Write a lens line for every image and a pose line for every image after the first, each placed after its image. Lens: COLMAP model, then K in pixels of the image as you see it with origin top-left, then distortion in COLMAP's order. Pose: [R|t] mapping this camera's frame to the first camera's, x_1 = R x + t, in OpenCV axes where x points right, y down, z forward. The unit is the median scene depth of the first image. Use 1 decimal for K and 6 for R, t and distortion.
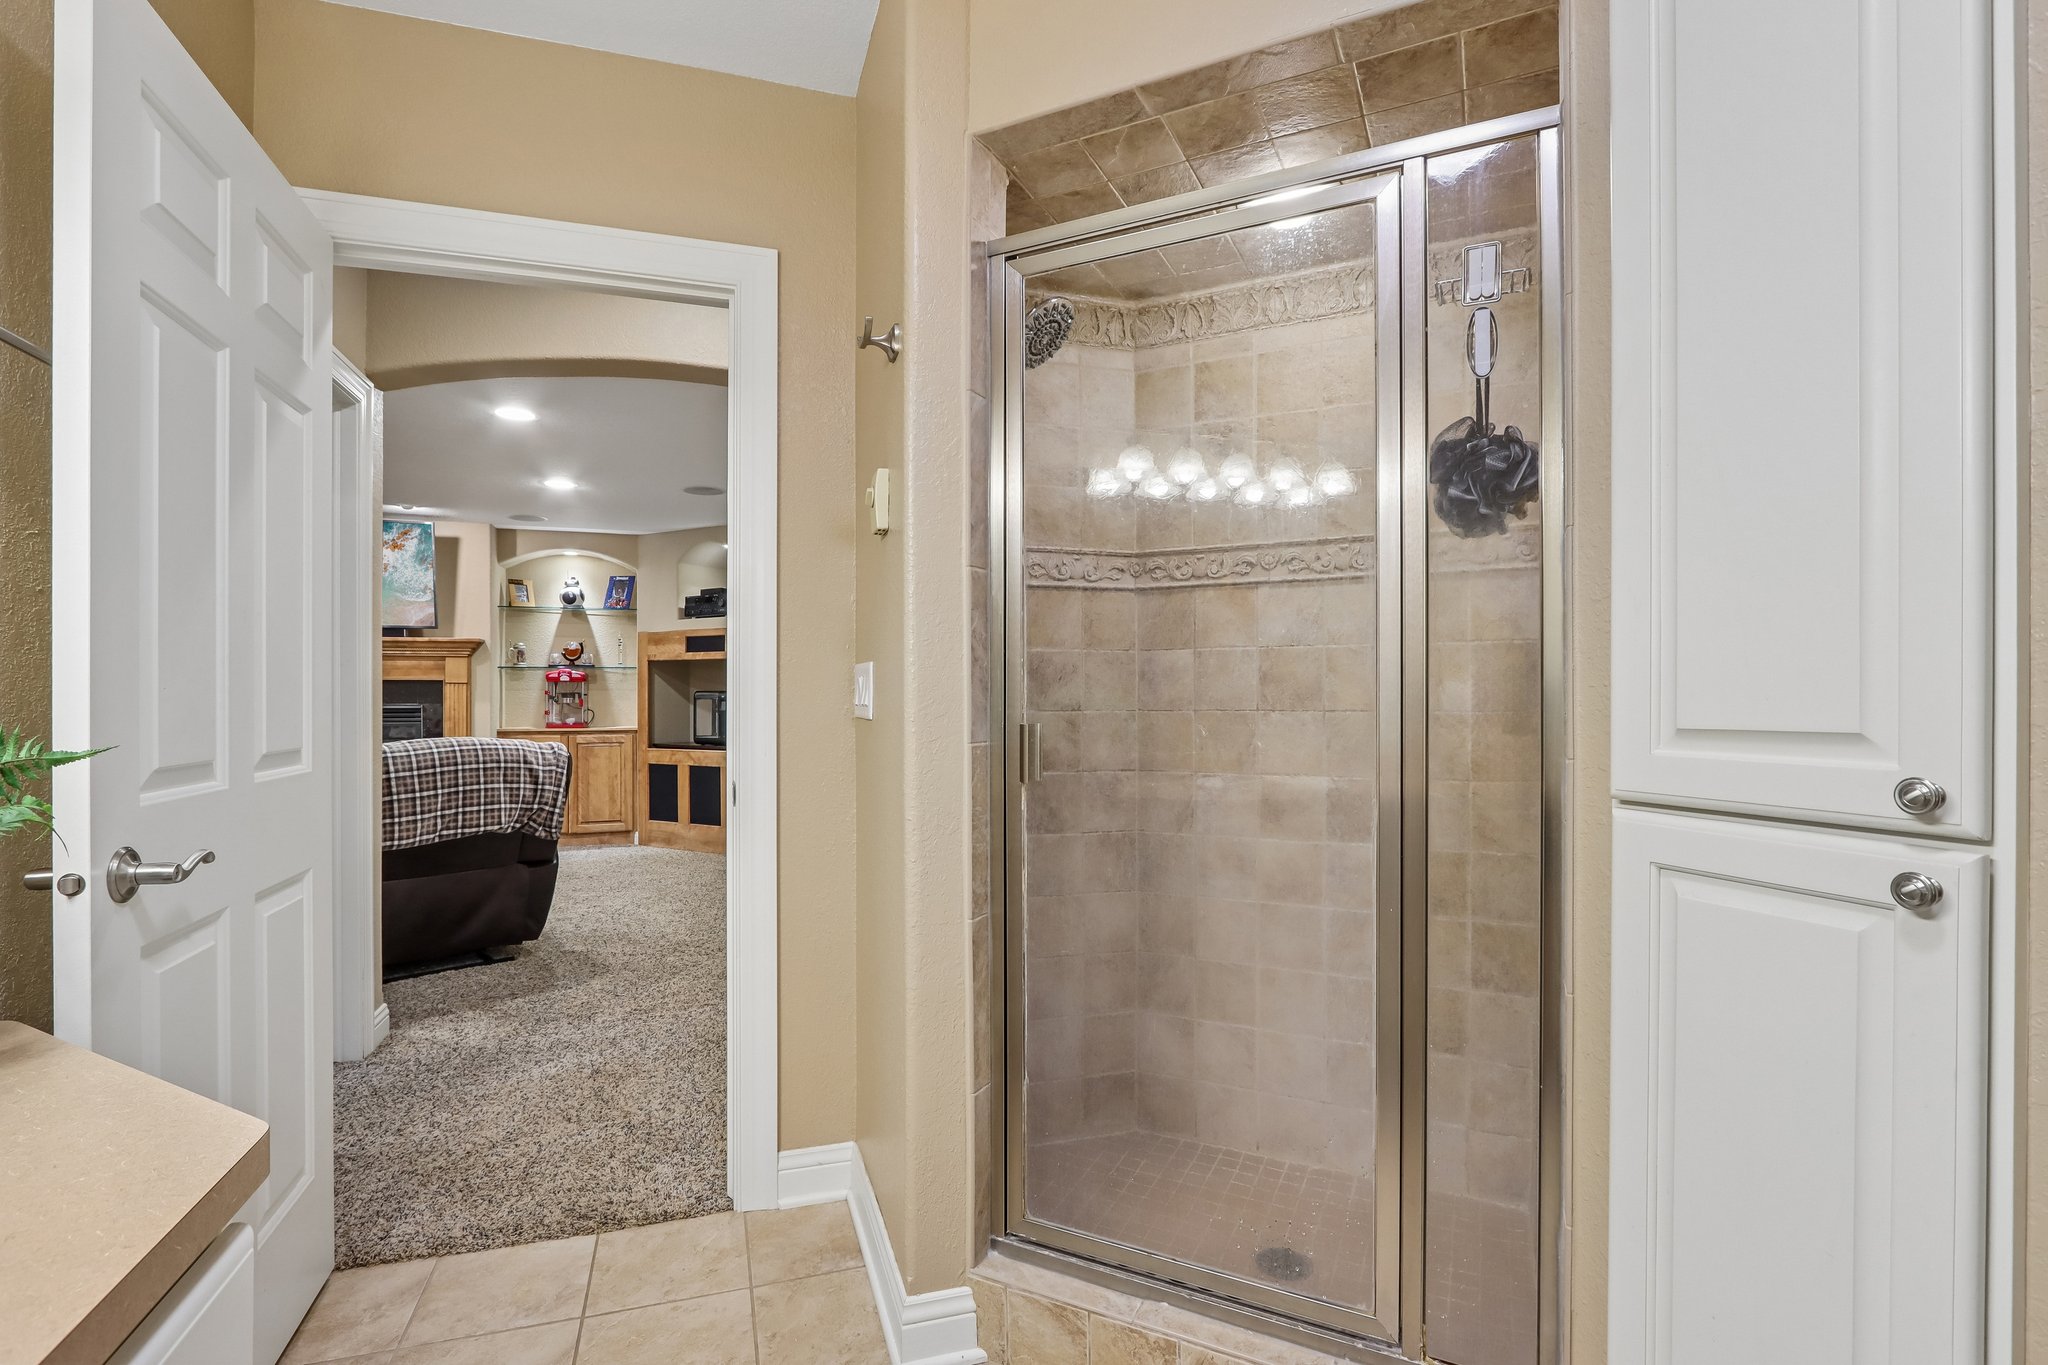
lens RADIAL K [[942.9, 0, 1016.8], [0, 942.9, 693.9], [0, 0, 1]] dist [0.000634, 0.000346]
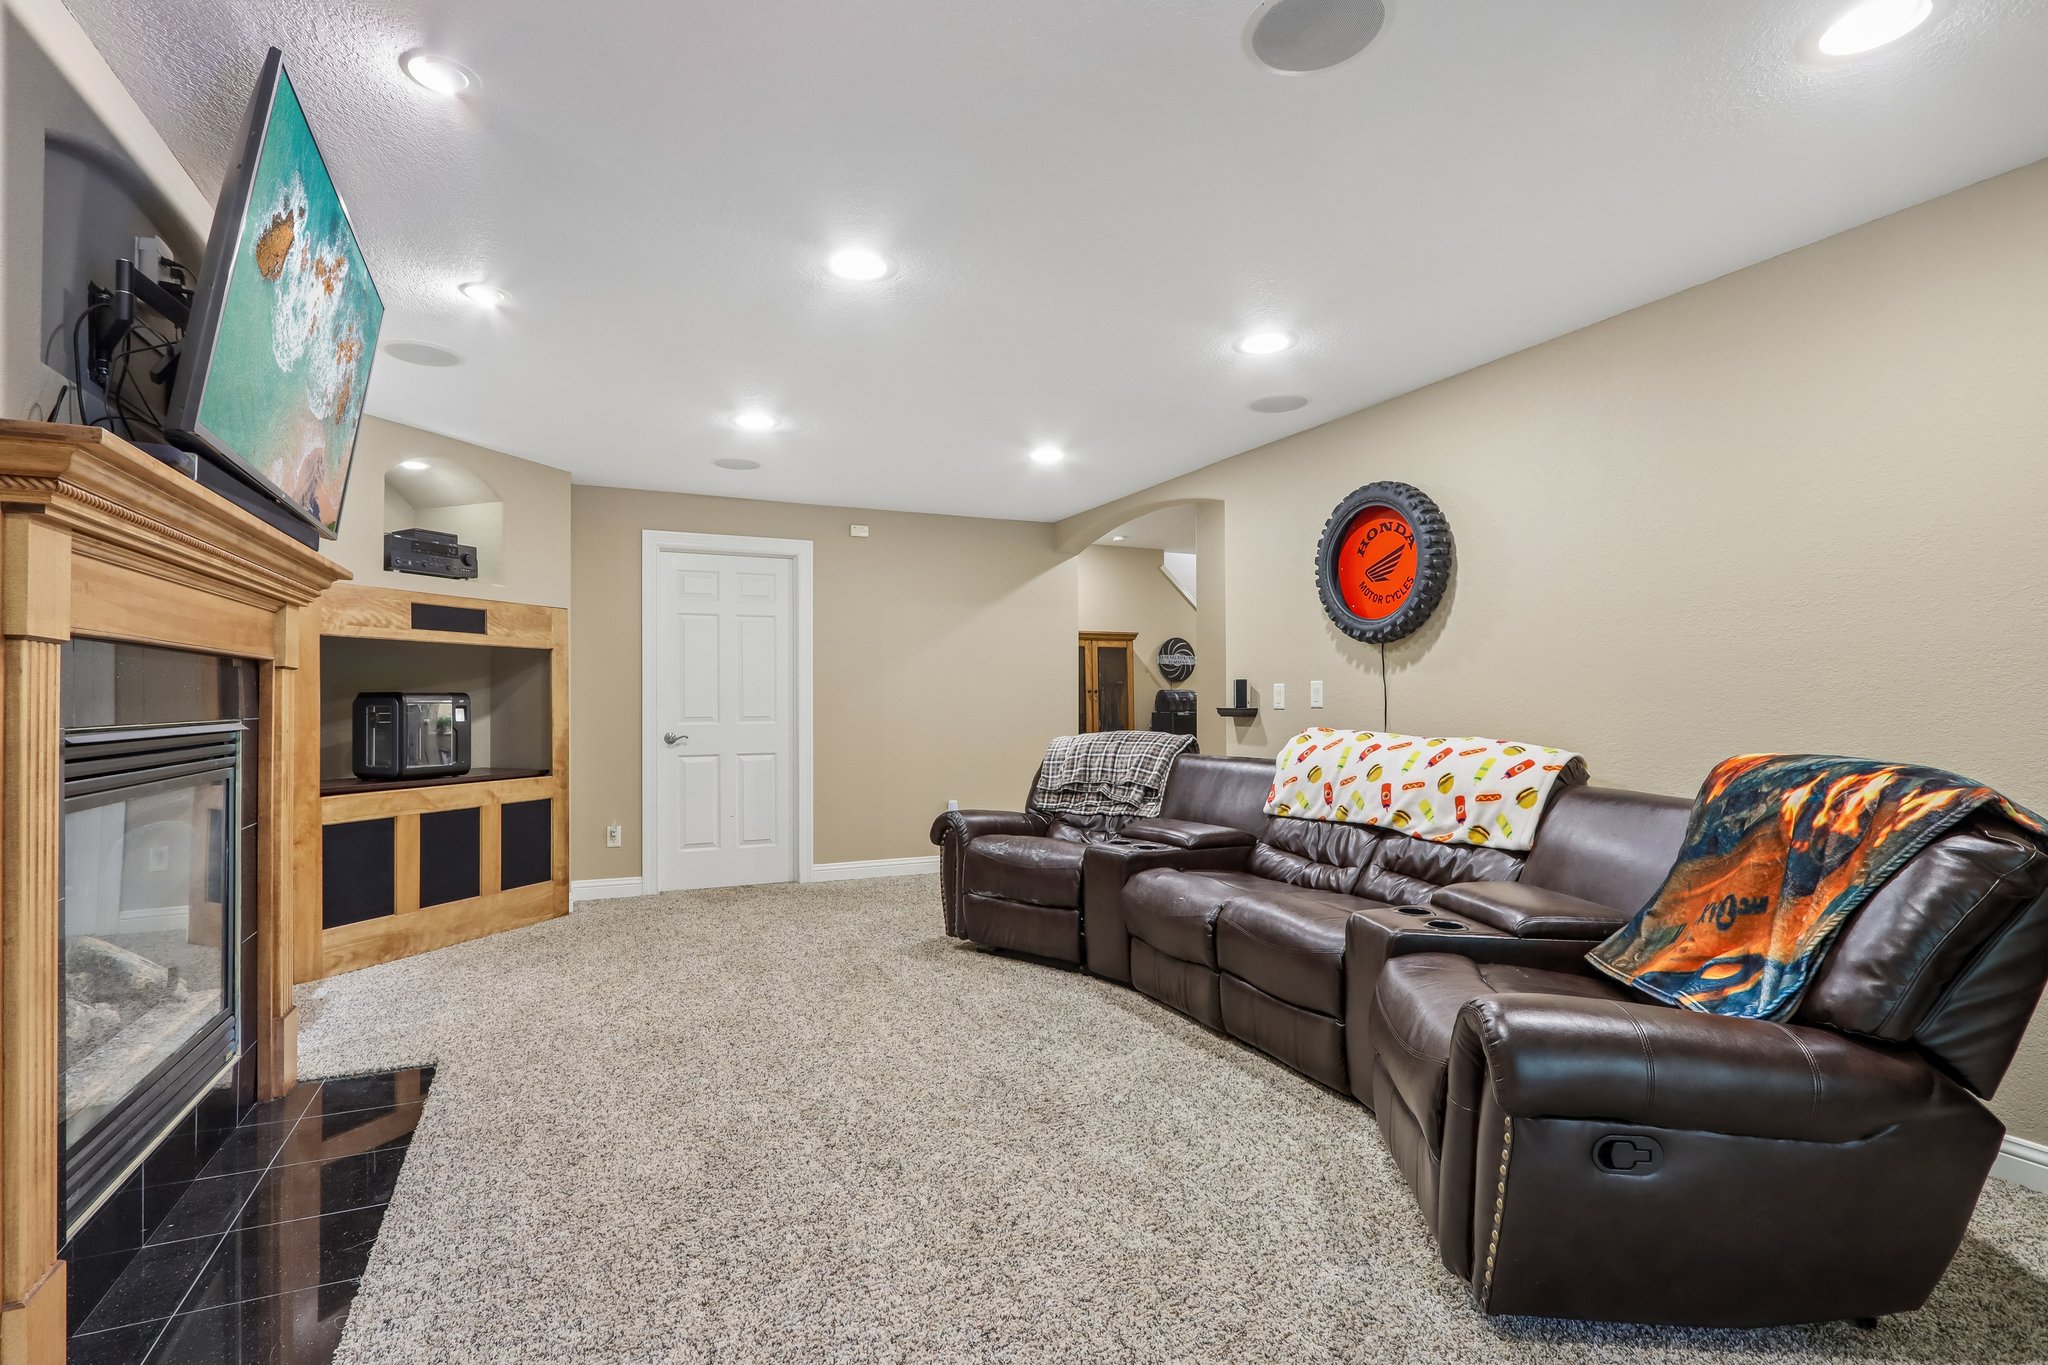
lens RADIAL K [[942.9, 0, 1016.8], [0, 942.9, 693.9], [0, 0, 1]] dist [0.000634, 0.000346]
pose [[-0.117815, 0.007507, 0.993007, -1.003033], [0.004818, 0.999964, -0.006988, 0.004142], [-0.993024, 0.003961, -0.117846, 0.684166]]
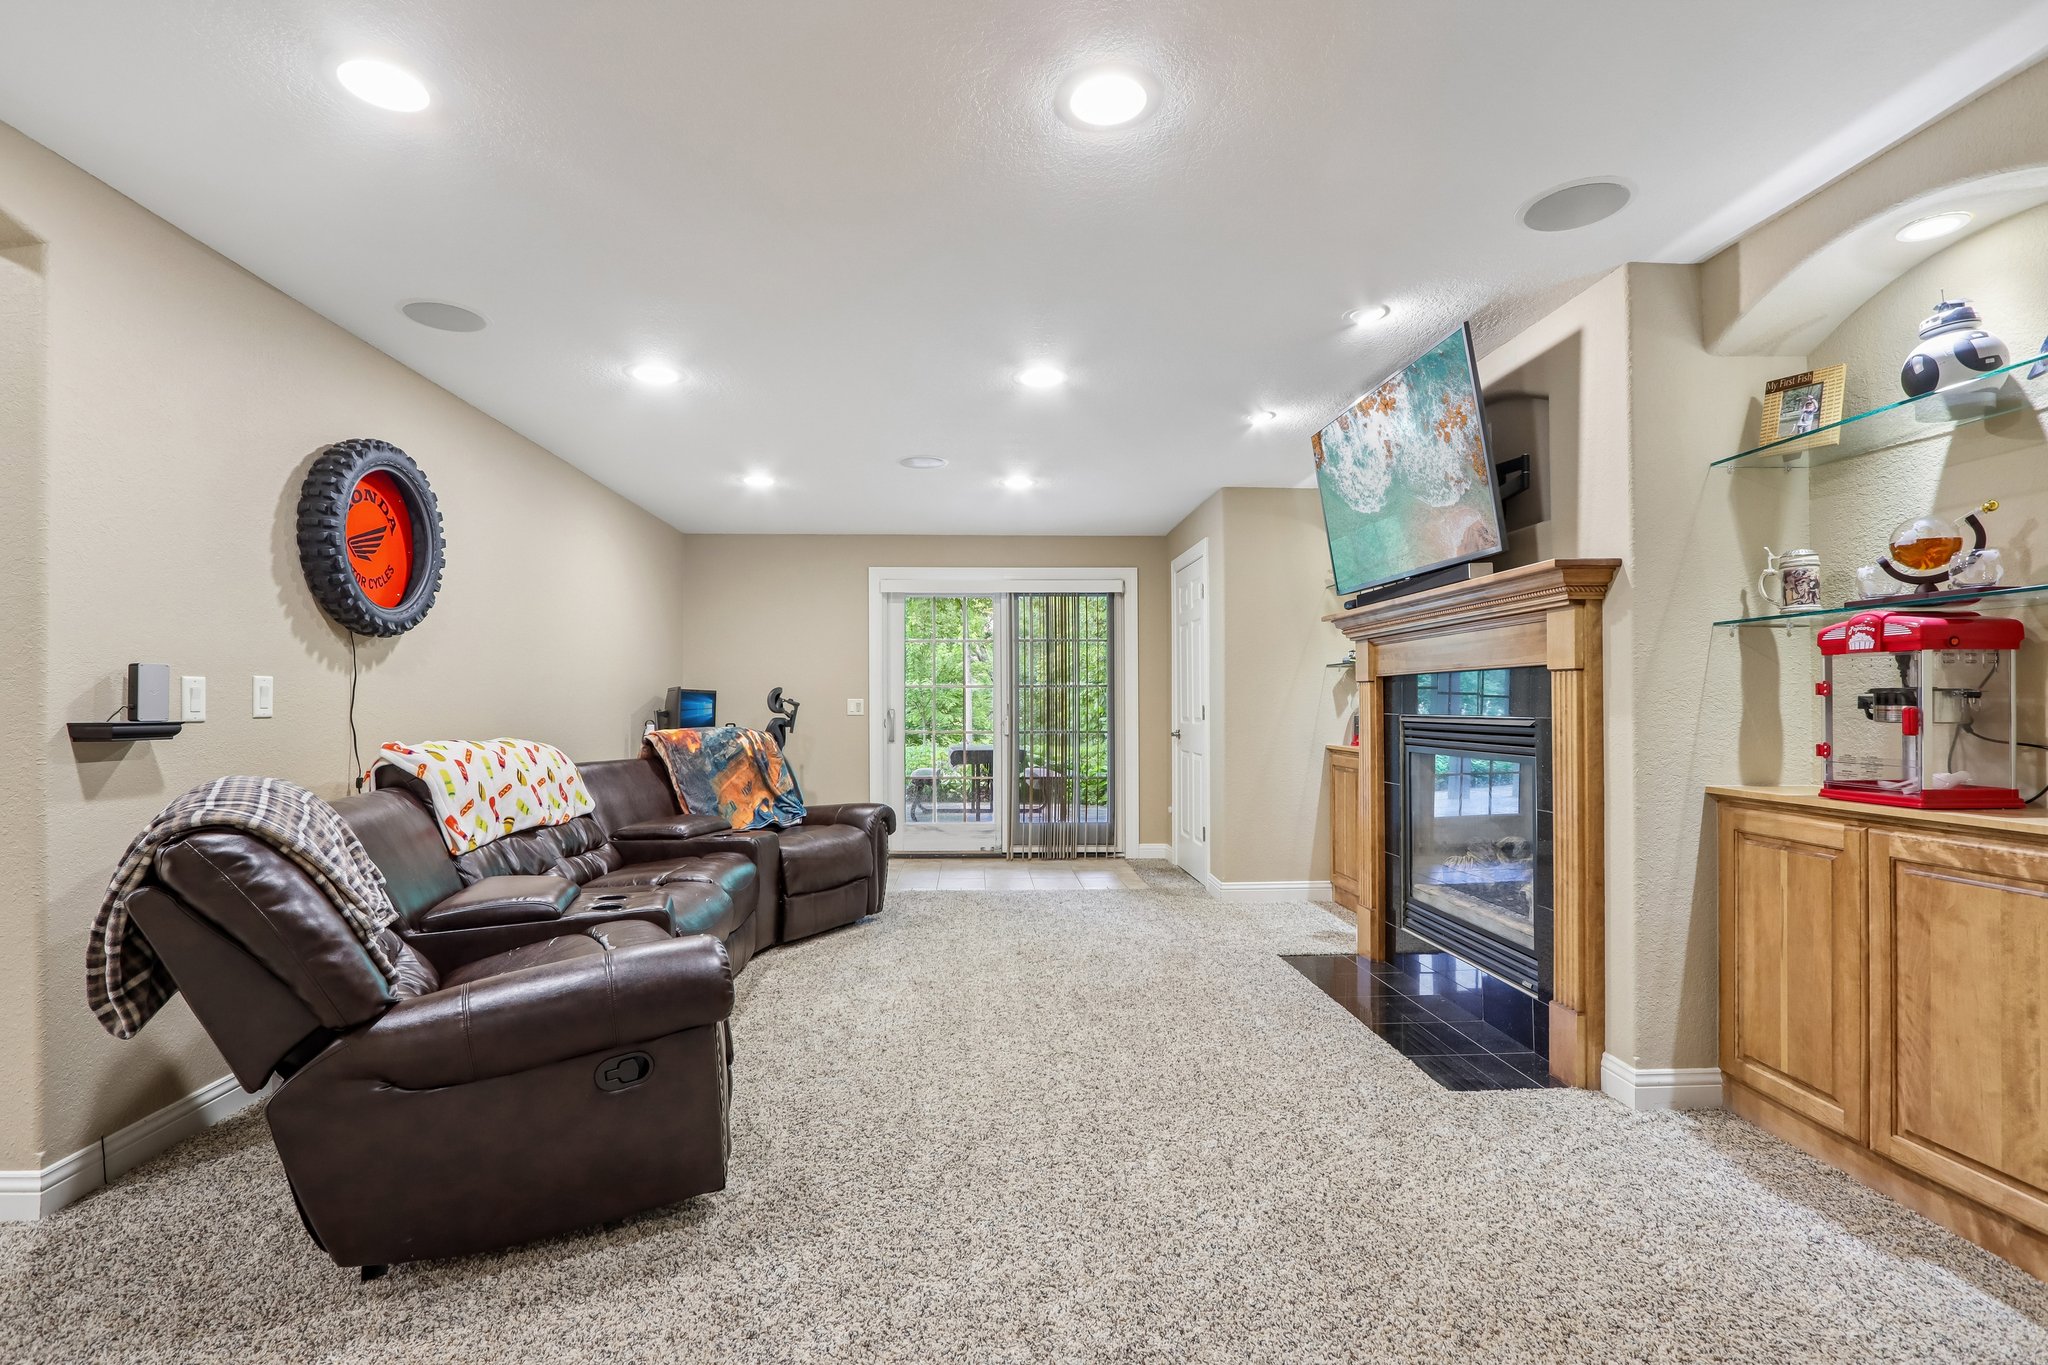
lens RADIAL K [[942.9, 0, 1016.8], [0, 942.9, 693.9], [0, 0, 1]] dist [0.000634, 0.000346]
pose [[-0.268876, -0.007307, -0.963147, -0.107368], [0.000200, 0.999971, -0.007642, 0.002902], [0.963175, -0.002247, -0.268867, 0.830467]]
